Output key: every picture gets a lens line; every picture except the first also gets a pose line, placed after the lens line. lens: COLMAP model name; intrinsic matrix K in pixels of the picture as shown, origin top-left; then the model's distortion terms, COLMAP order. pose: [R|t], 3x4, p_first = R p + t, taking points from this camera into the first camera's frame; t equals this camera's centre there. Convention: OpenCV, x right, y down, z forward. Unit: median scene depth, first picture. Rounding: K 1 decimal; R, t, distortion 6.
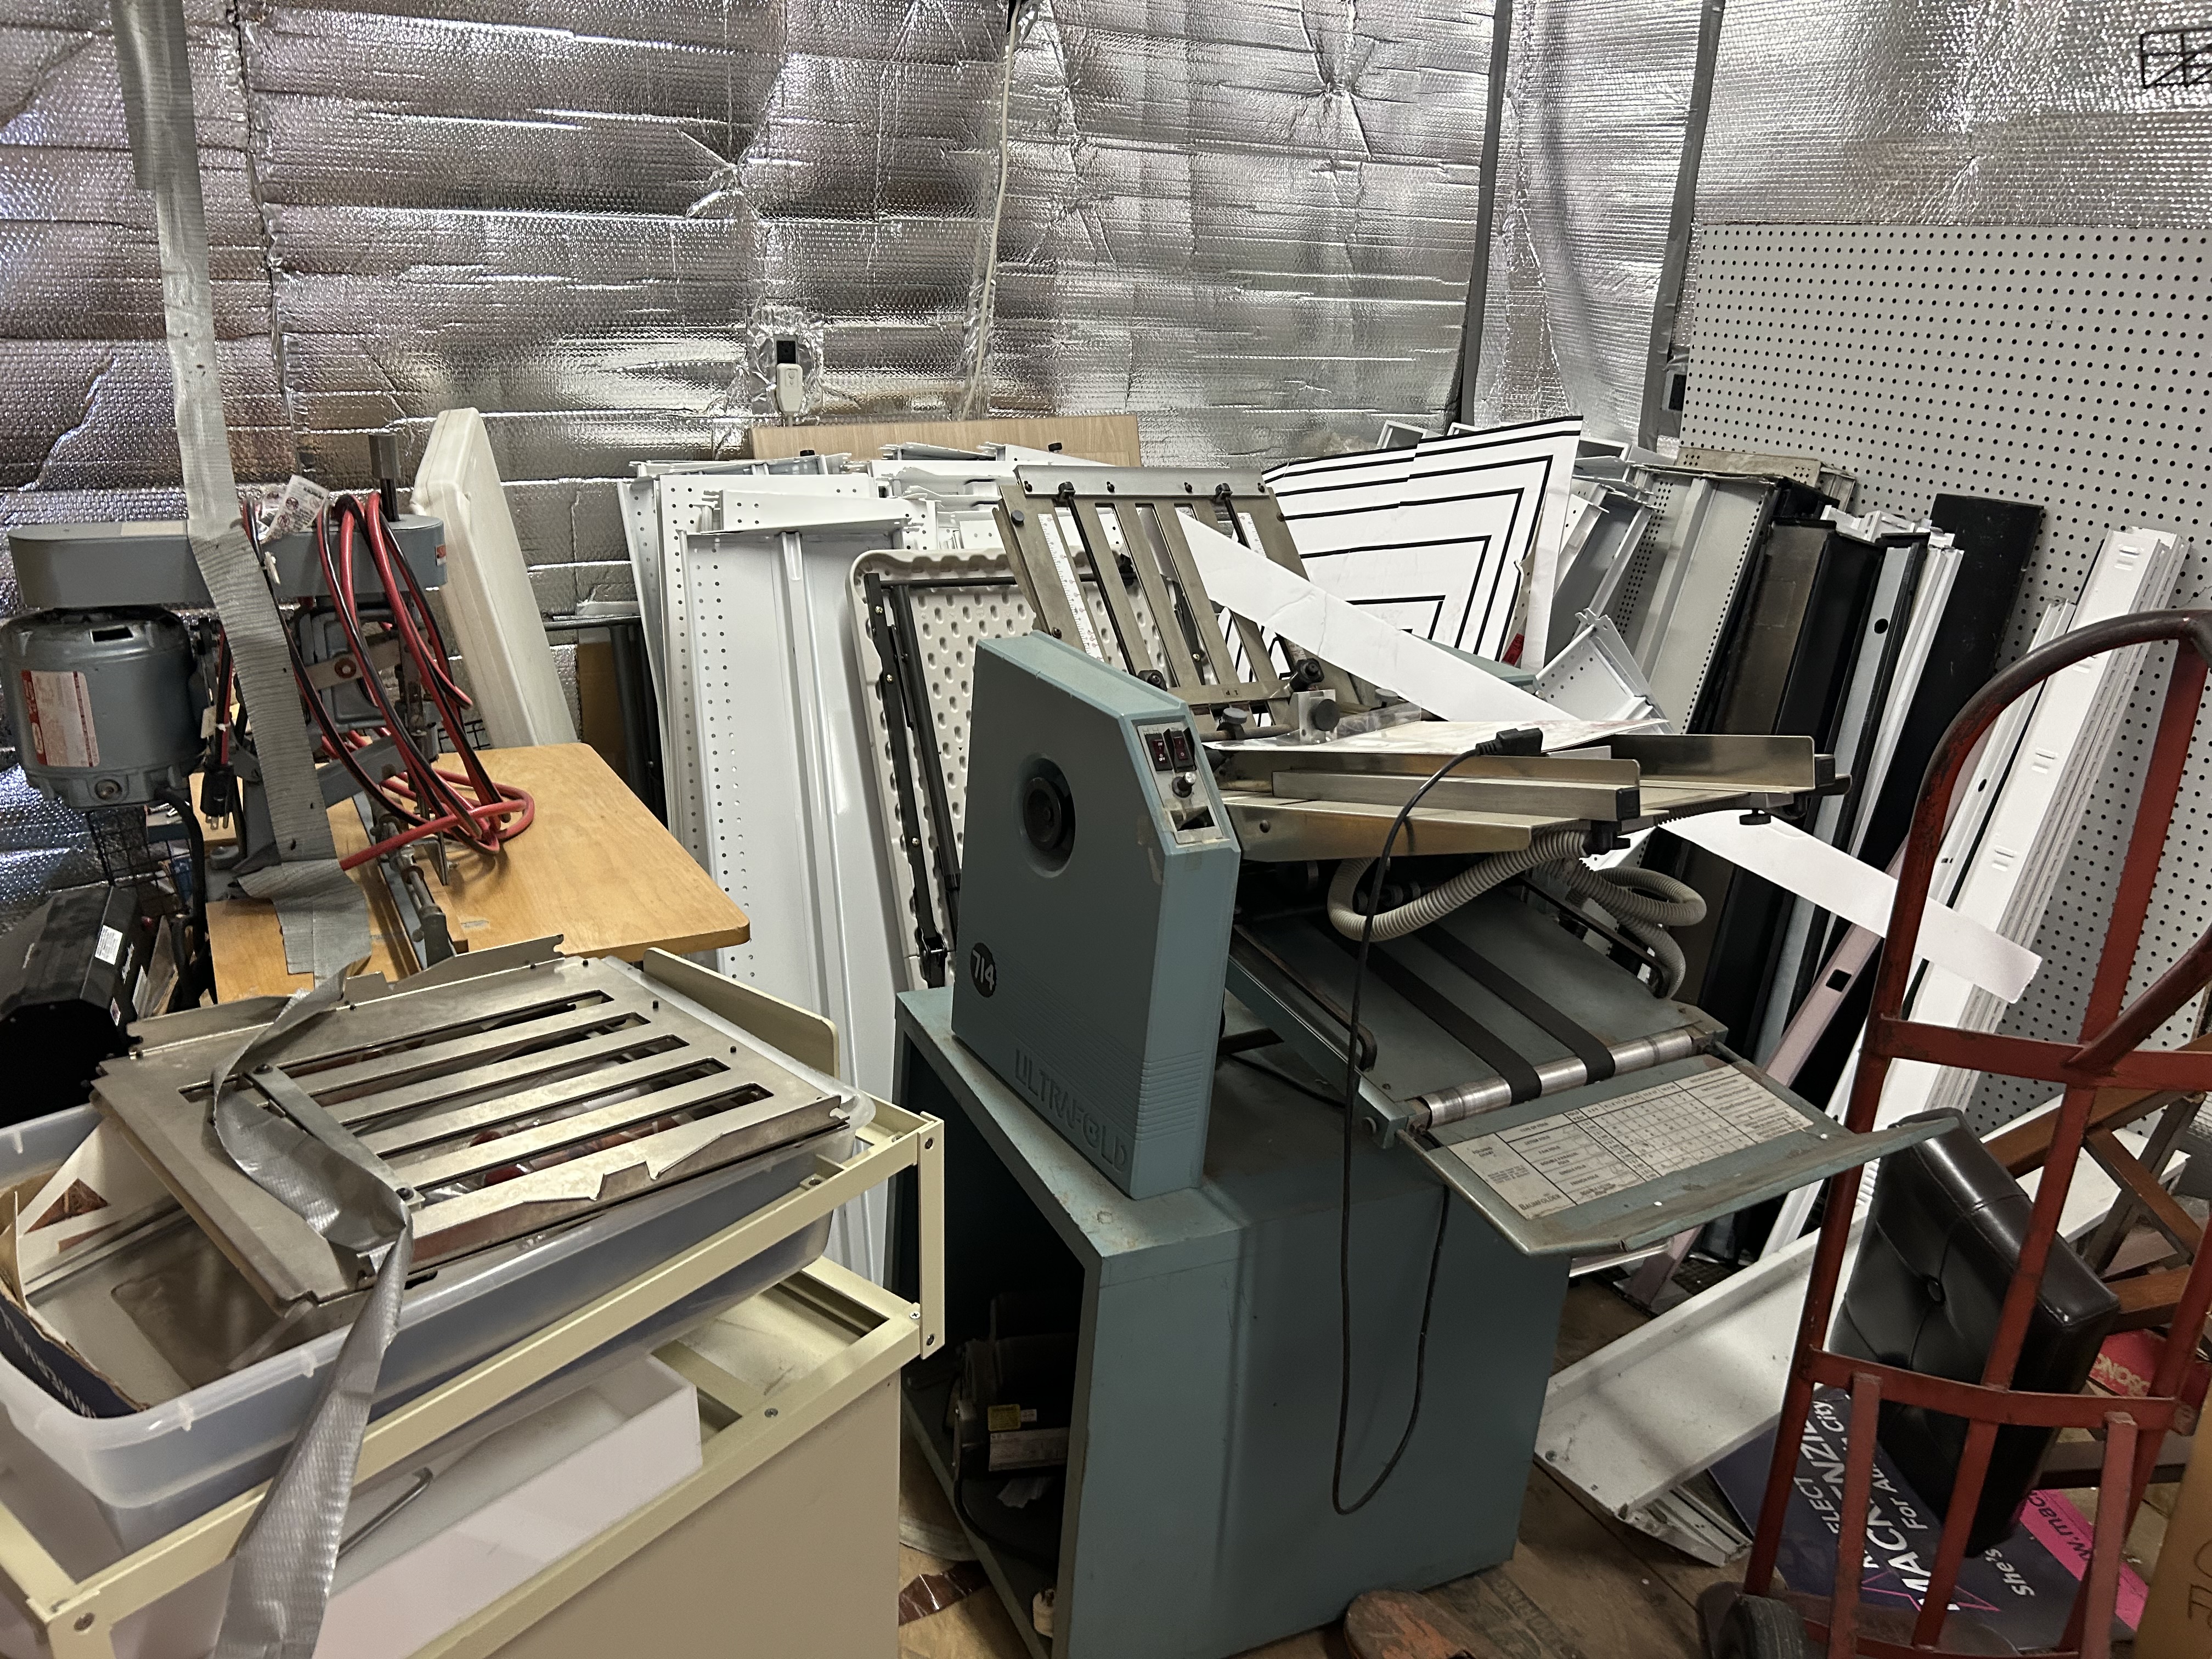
lens RADIAL K [[1667.9, 0, 1117.1], [0, 1667.9, 842.3], [0, 0, 1]] dist [0.045811, -0.053163]
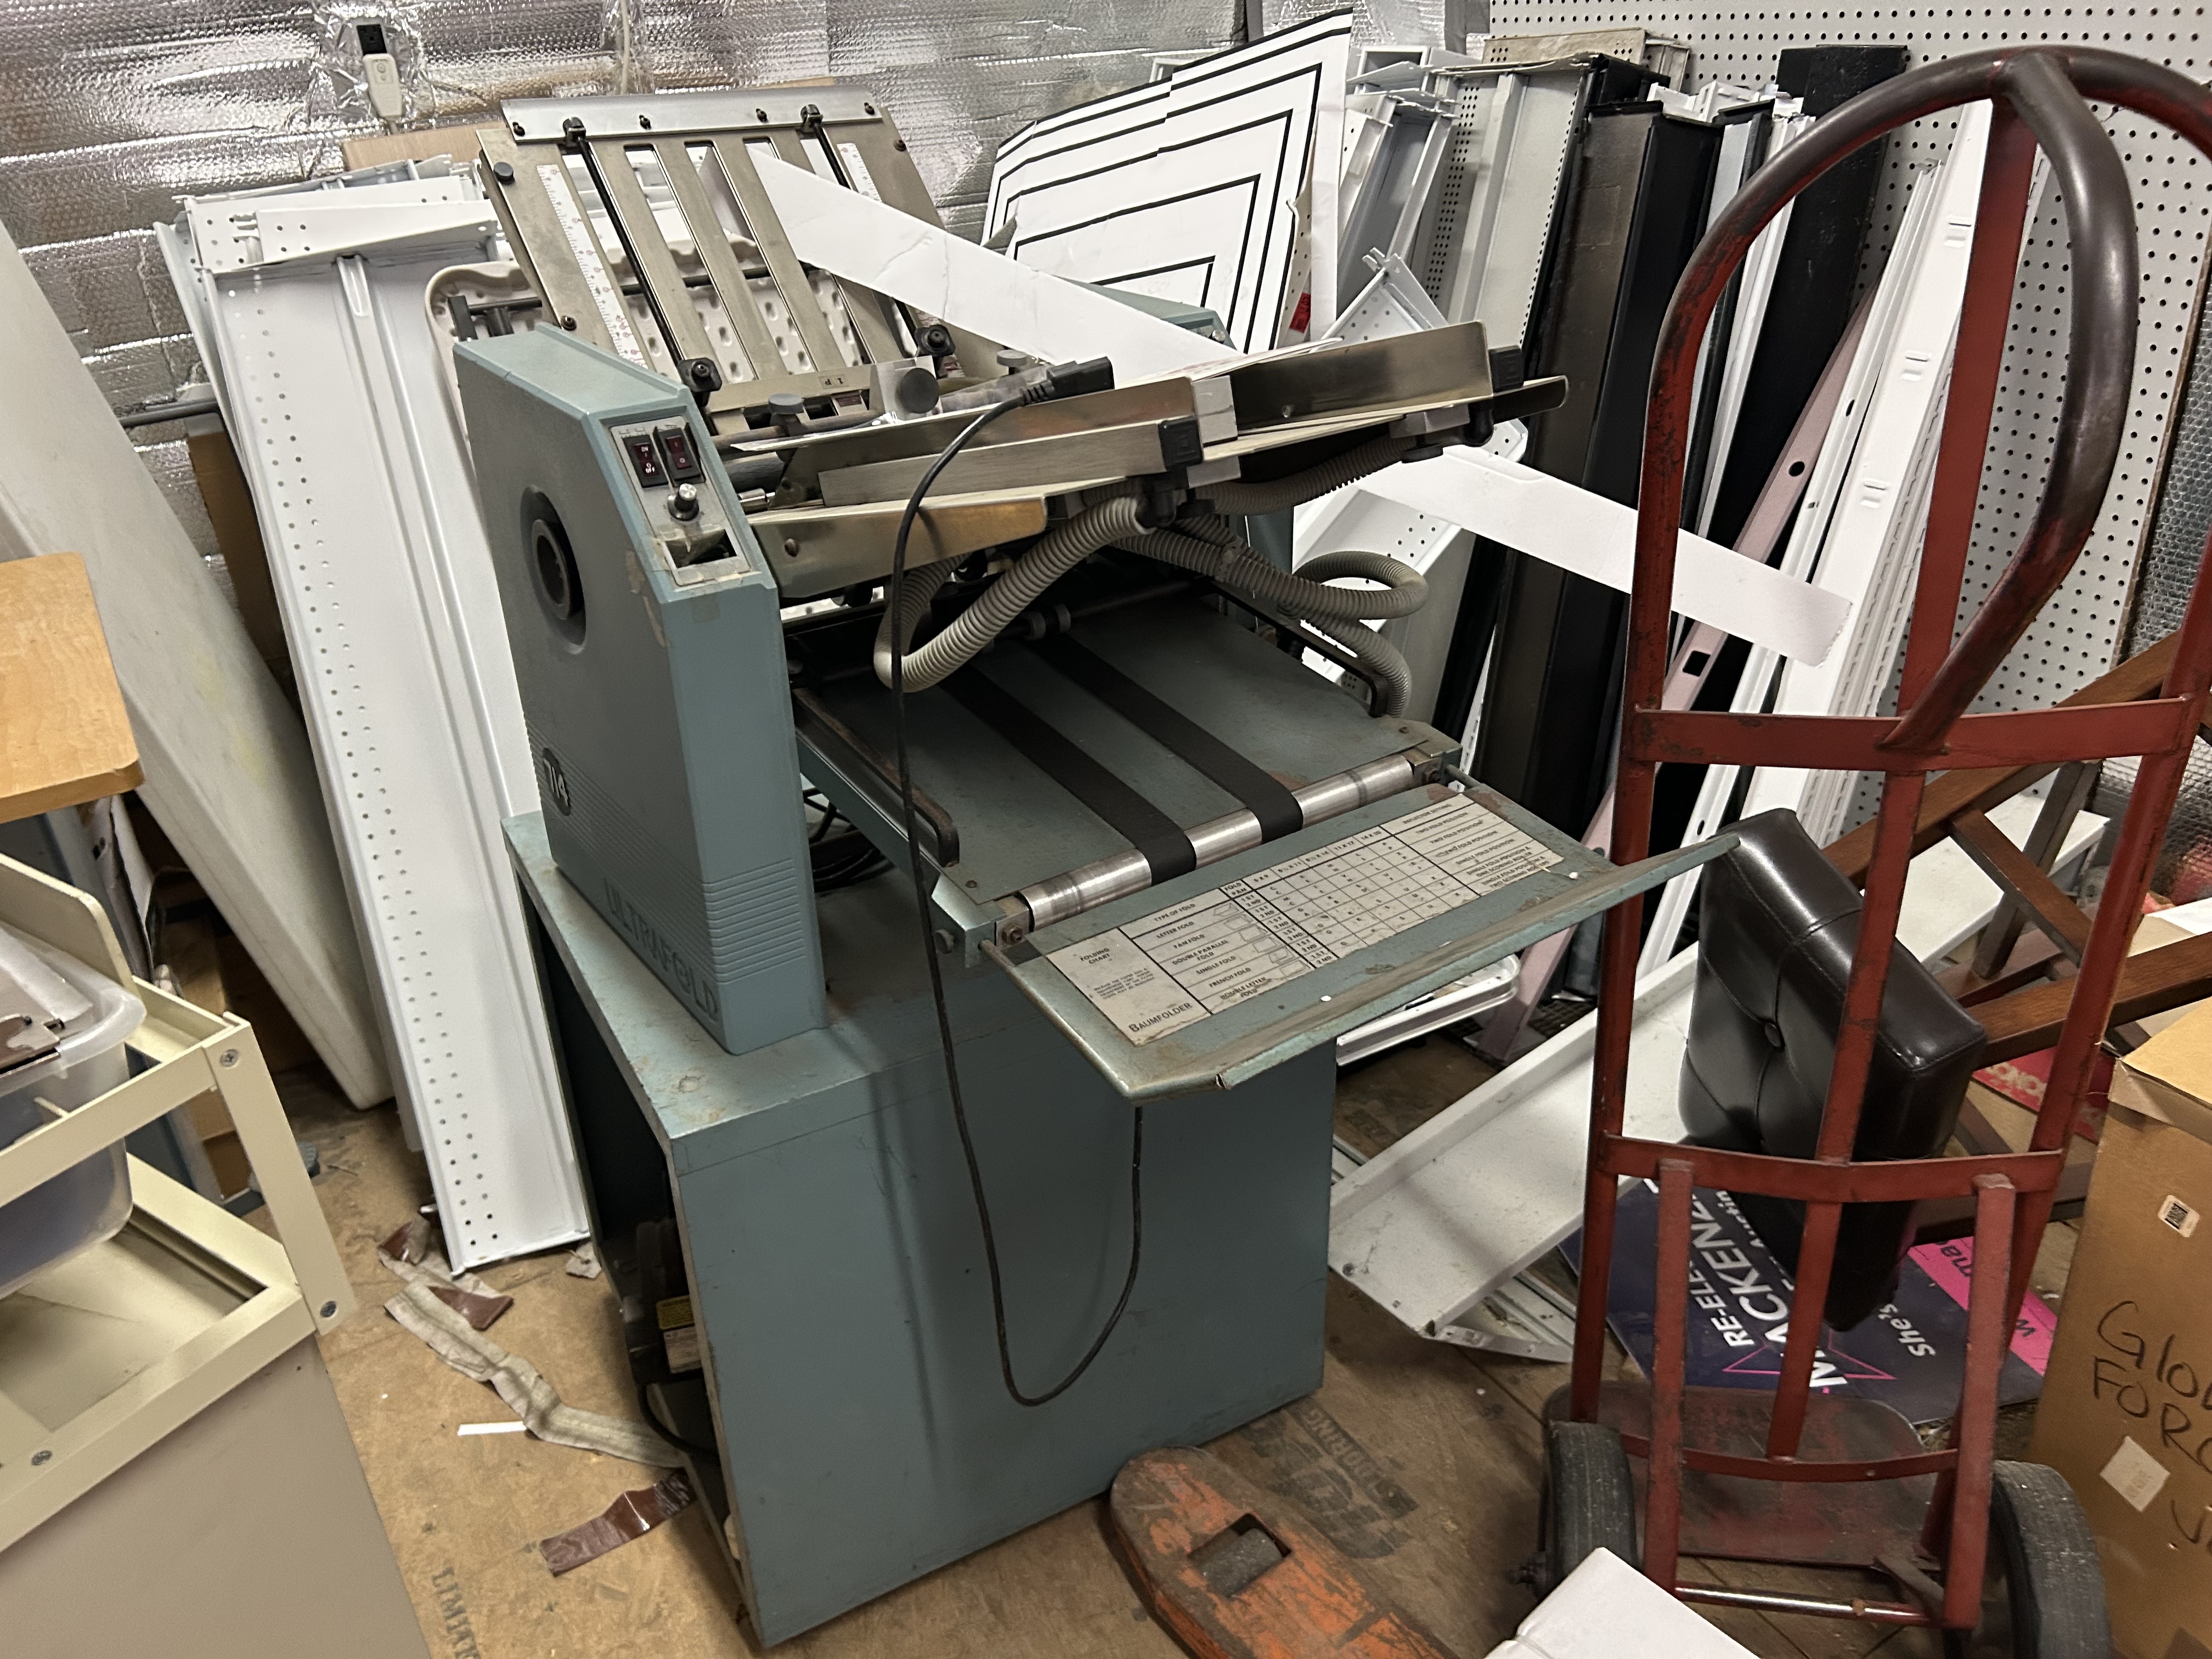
lens RADIAL K [[1667.9, 0, 1118.9], [0, 1667.9, 842.2], [0, 0, 1]] dist [0.045811, -0.053163]
pose [[0.992985, -0.118217, 0.002450, 0.170381], [0.116731, 0.983385, 0.139023, 0.025678], [-0.018844, -0.137762, 0.990286, 0.206407]]
